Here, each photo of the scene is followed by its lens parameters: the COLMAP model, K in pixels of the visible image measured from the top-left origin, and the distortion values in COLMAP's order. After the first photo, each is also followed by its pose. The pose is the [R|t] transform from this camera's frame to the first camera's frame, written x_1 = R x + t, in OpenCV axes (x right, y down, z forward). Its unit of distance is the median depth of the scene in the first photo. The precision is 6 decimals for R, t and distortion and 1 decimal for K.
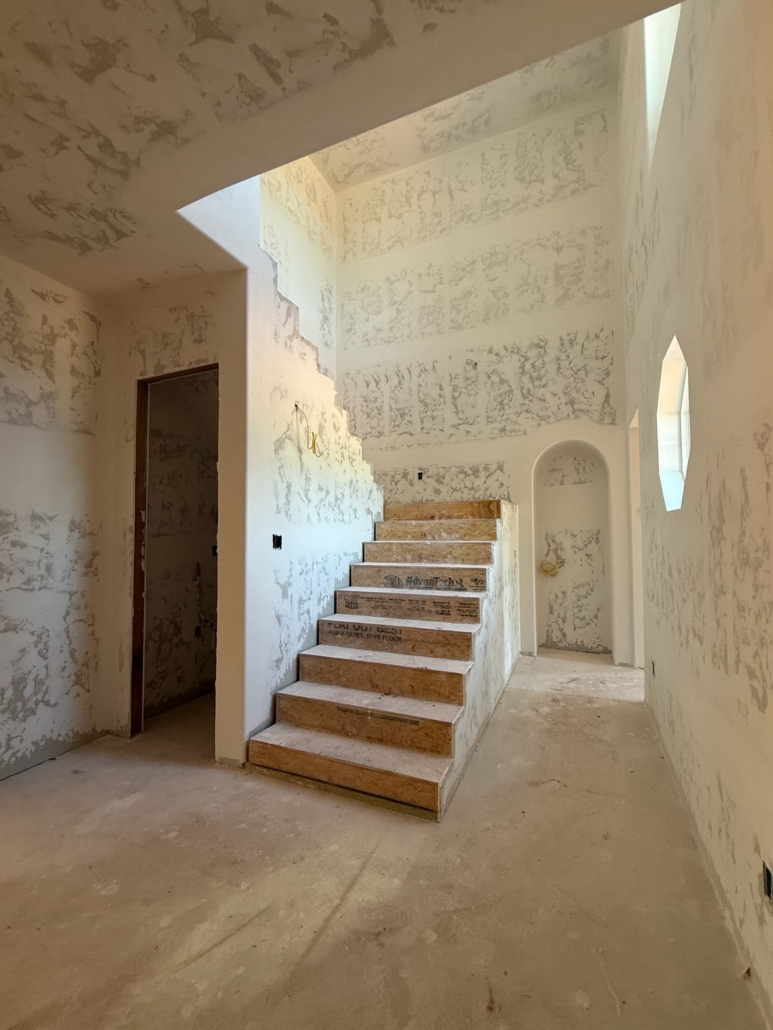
lens RADIAL K [[446.7, 0, 388.9], [0, 446.7, 513.7], [0, 0, 1]] dist [-0.000947, 0.002174]
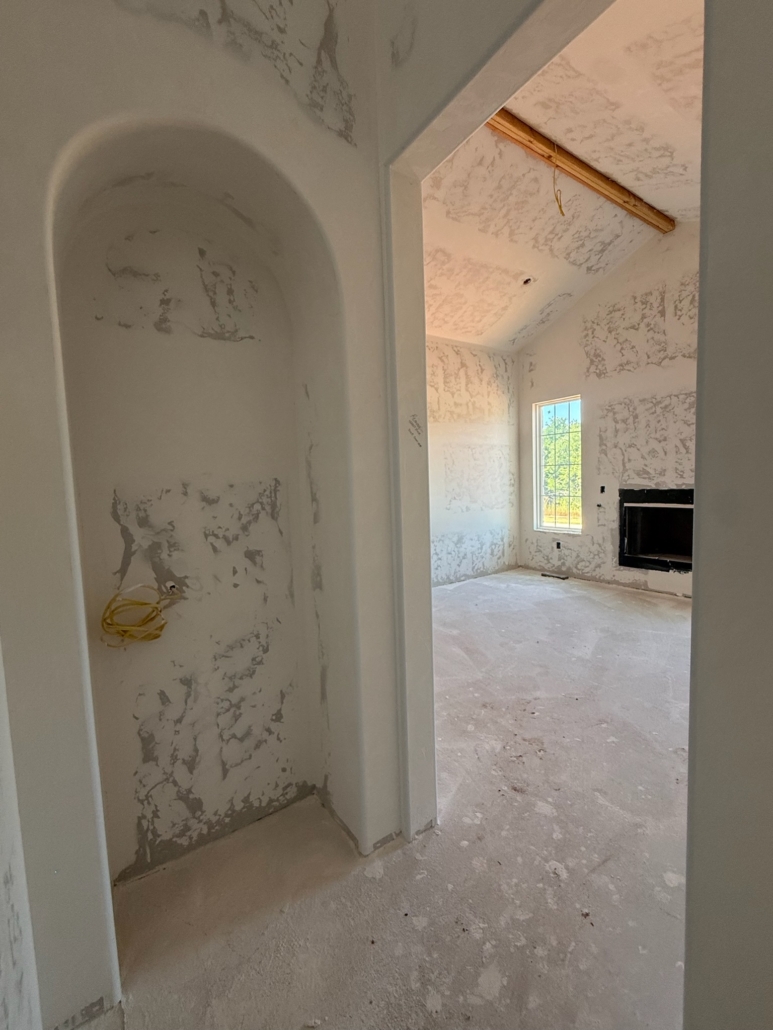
lens RADIAL K [[446.7, 0, 386.9], [0, 446.7, 514.2], [0, 0, 1]] dist [-0.000947, 0.002174]
pose [[0.536327, -0.080966, 0.840117, 0.210826], [-0.001708, 0.995282, 0.097010, 0.027613], [-0.844008, -0.053464, 0.533659, 0.719633]]
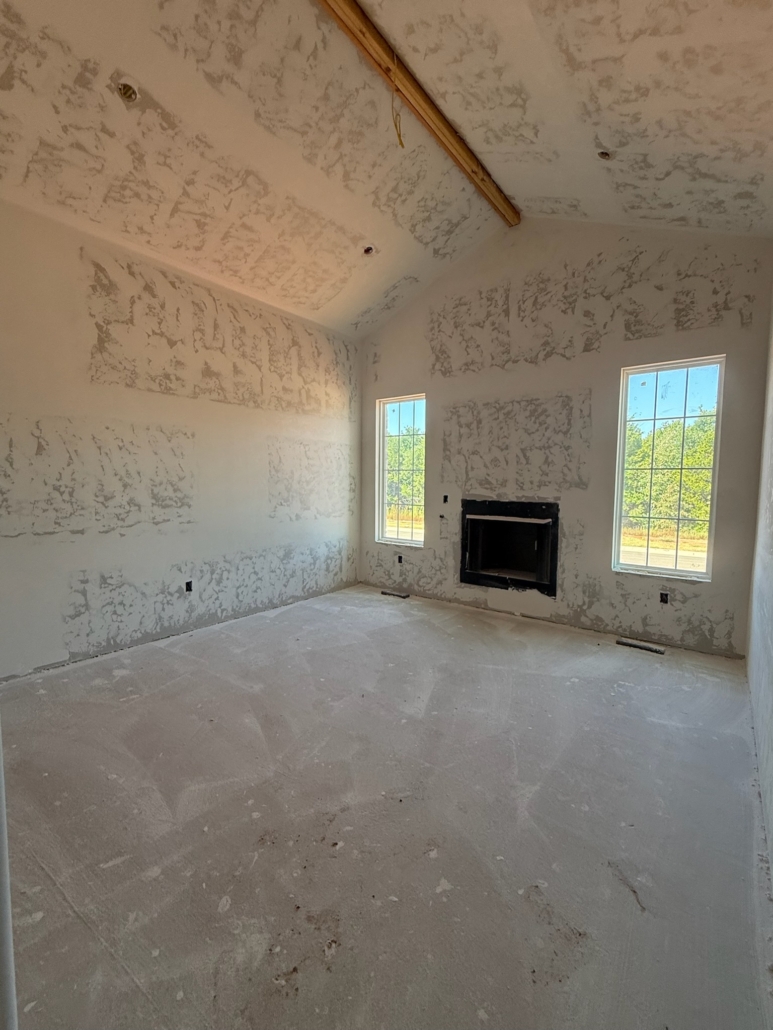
lens RADIAL K [[446.7, 0, 390.5], [0, 446.7, 514.5], [0, 0, 1]] dist [-0.000947, 0.002174]
pose [[0.246323, -0.068707, 0.966749, 0.295609], [-0.051303, 0.995161, 0.083798, 0.028455], [-0.967829, -0.070239, 0.241606, 0.726308]]
